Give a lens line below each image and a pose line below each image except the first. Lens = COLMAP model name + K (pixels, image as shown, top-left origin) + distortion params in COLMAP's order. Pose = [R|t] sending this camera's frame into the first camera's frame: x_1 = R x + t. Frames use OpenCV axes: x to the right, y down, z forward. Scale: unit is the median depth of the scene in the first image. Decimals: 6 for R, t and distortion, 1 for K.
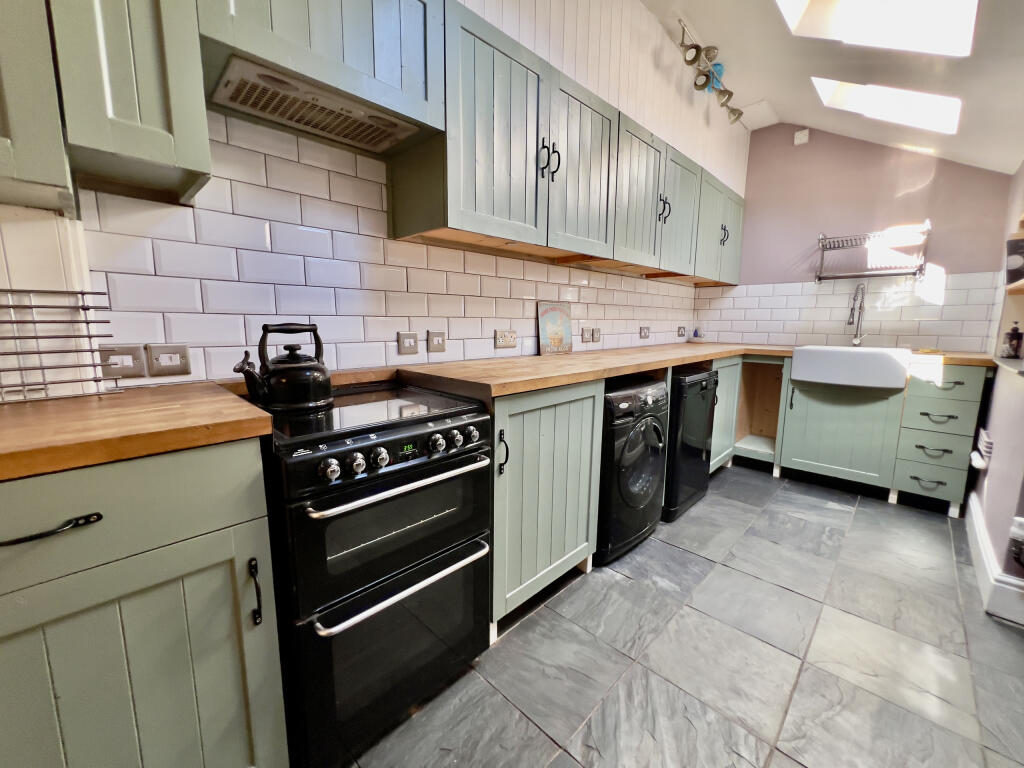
lens RADIAL K [[412.6, 0, 511.1], [0, 412.6, 382.4], [0, 0, 1]] dist [0.000623, 0.000339]
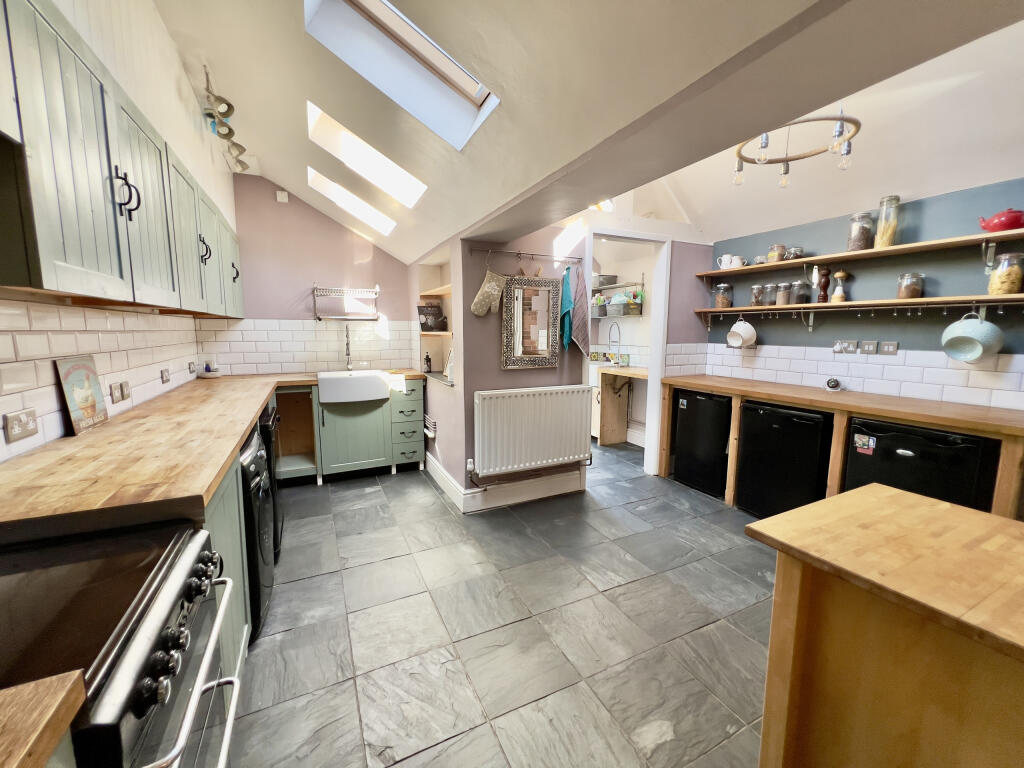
lens RADIAL K [[412.6, 0, 509.9], [0, 412.6, 382.4], [0, 0, 1]] dist [0.000623, 0.000339]
pose [[0.338350, -0.123302, 0.932907, -0.294980], [0.138726, 0.987082, 0.080149, -0.098748], [-0.930739, 0.102300, 0.351085, 0.053066]]
